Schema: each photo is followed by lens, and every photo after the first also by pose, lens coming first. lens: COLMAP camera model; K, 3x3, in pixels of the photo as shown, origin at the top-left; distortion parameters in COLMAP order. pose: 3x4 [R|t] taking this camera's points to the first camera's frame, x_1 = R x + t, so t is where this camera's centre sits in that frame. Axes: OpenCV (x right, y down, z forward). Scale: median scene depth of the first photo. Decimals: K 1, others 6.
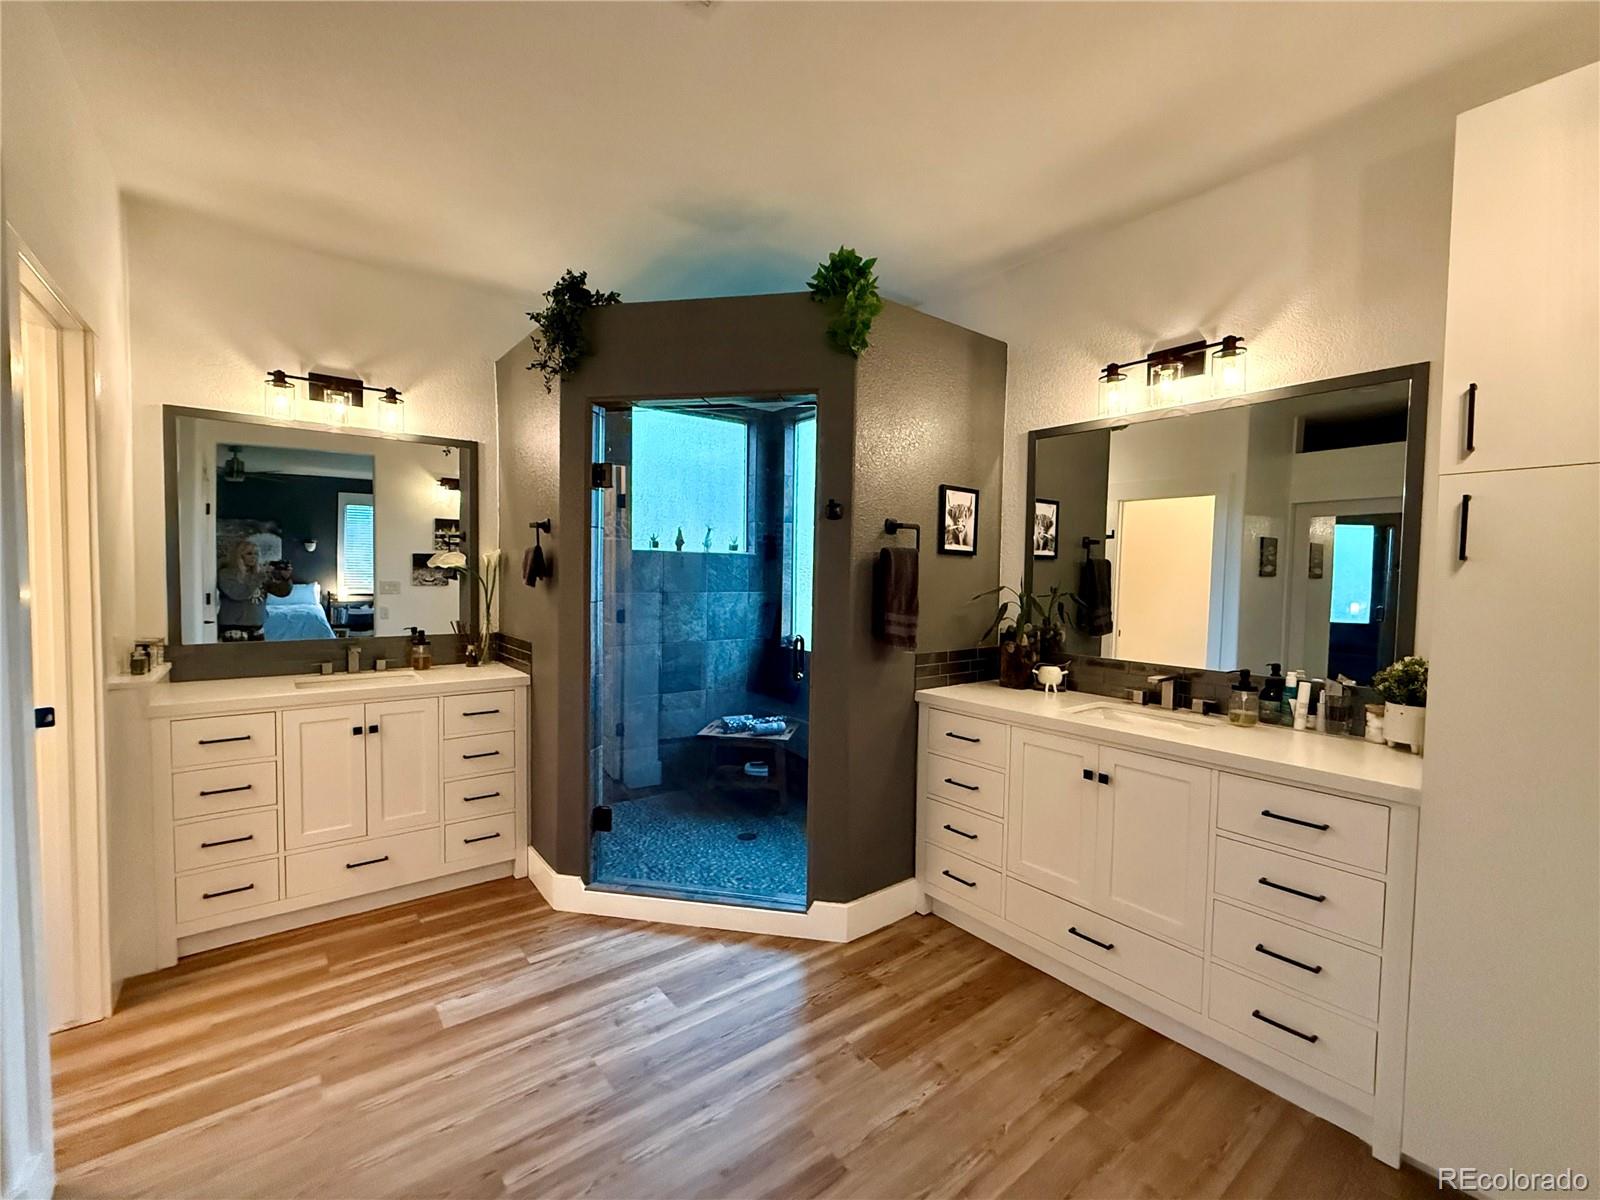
lens RADIAL K [[630.8, 0, 800.0], [0, 630.8, 600.0], [0, 0, 1]] dist [0.000061, 0.000045]
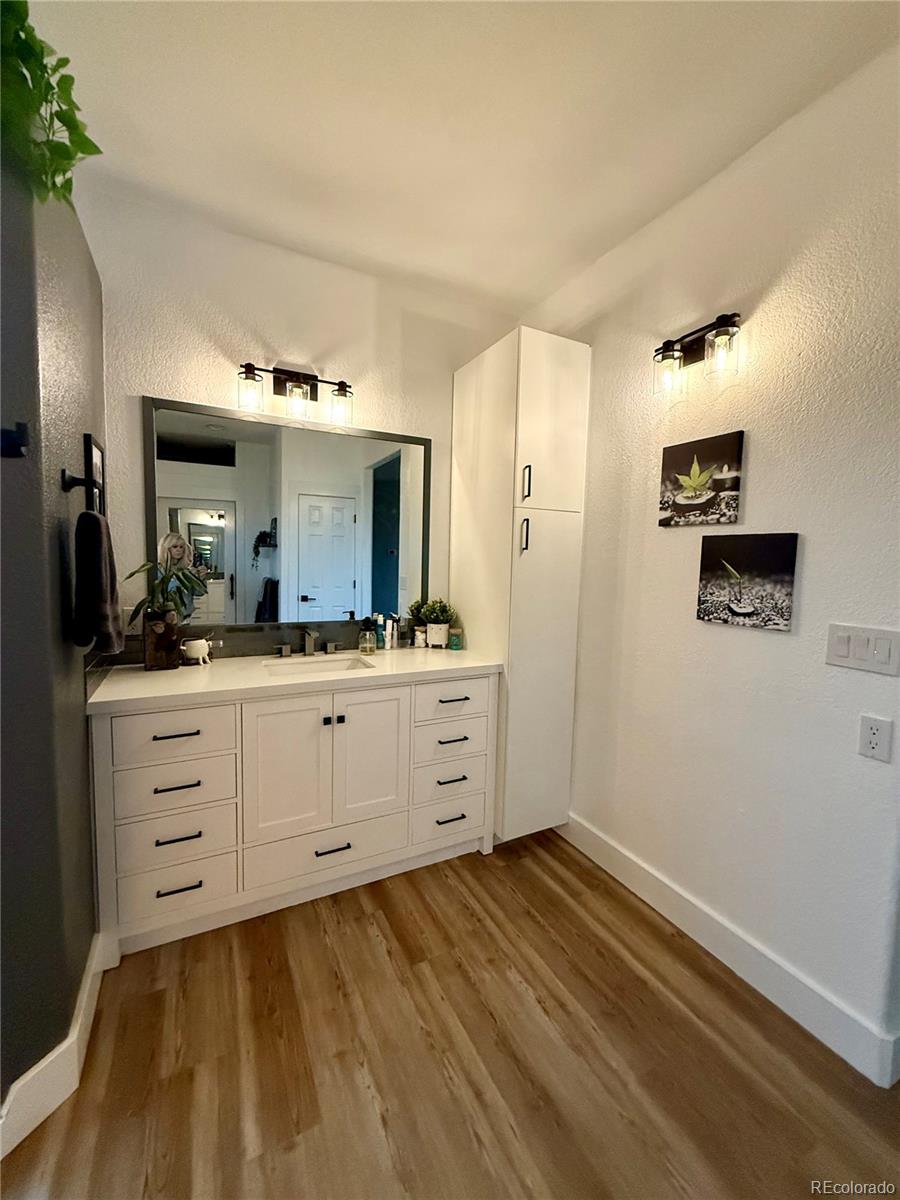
lens RADIAL K [[473.1, 0, 446.1], [0, 473.1, 595.3], [0, 0, 1]] dist [0.000061, 0.000045]
pose [[0.219040, -0.086874, 0.971841, -0.348234], [0.019625, 0.996219, 0.084630, -0.033107], [-0.975519, 0.000535, 0.219917, 0.584839]]
